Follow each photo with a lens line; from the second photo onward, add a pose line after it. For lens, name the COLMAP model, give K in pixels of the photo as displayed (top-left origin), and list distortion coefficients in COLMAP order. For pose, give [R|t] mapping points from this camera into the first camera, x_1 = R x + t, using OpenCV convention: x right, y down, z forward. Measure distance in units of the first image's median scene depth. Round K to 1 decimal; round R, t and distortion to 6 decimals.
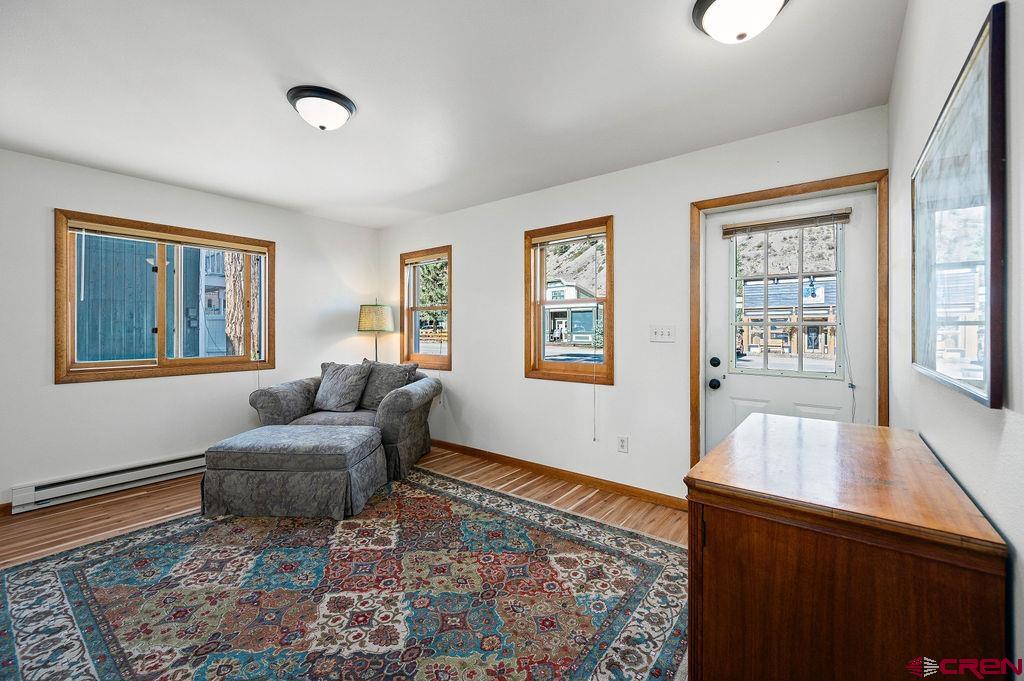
lens RADIAL K [[413.0, 0, 514.3], [0, 413.0, 325.8], [0, 0, 1]] dist [0.000651, -0.000050]
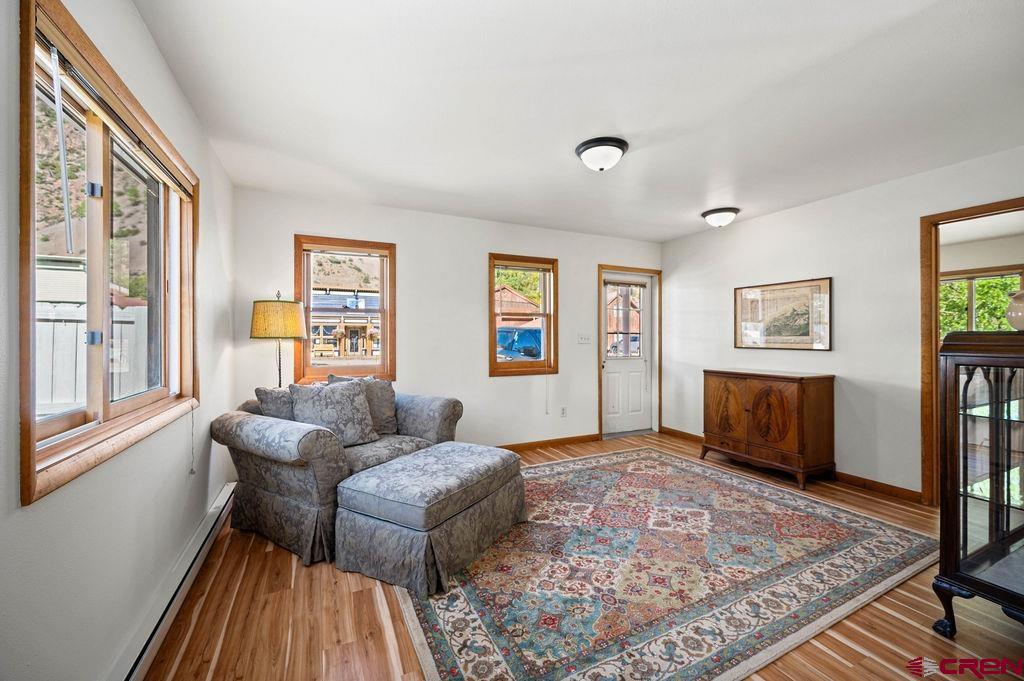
lens RADIAL K [[410.5, 0, 512.3], [0, 410.5, 331.7], [0, 0, 1]] dist [0.000786, -0.000007]
pose [[0.447526, 0.008952, 0.894226, -1.518333], [-0.008532, 0.999947, -0.005740, 0.003957], [-0.894230, -0.005061, 0.447578, 0.638393]]
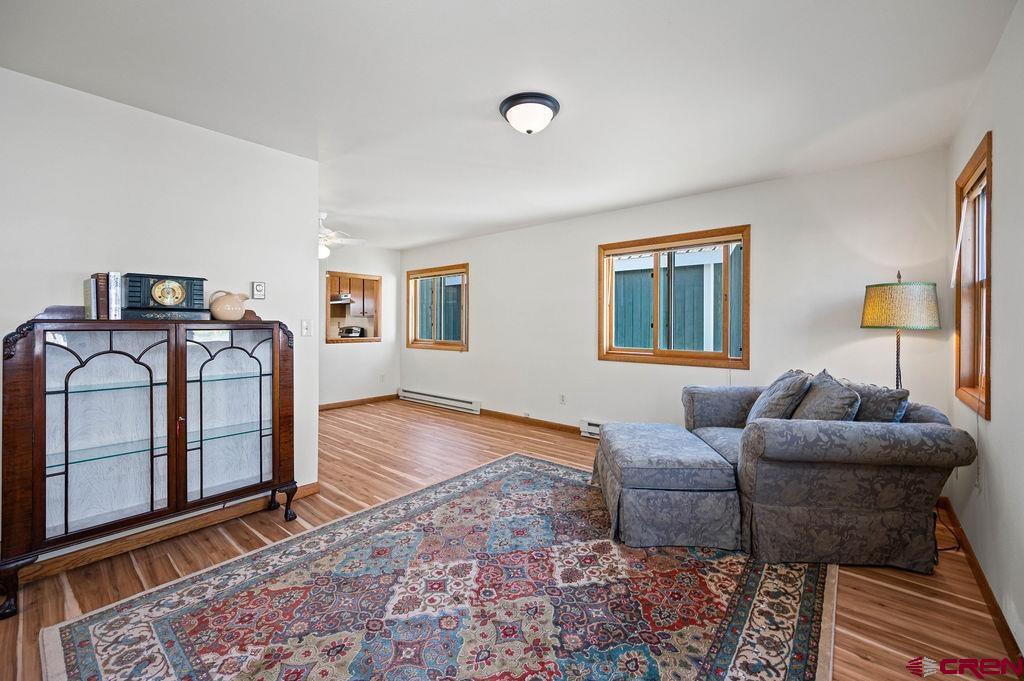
lens RADIAL K [[413.0, 0, 514.3], [0, 413.0, 325.8], [0, 0, 1]] dist [0.000651, -0.000050]
pose [[-0.036604, 0.005250, -0.999316, 0.532173], [0.007827, 0.999957, 0.004967, 0.004115], [0.999299, -0.007640, -0.036644, 0.920692]]
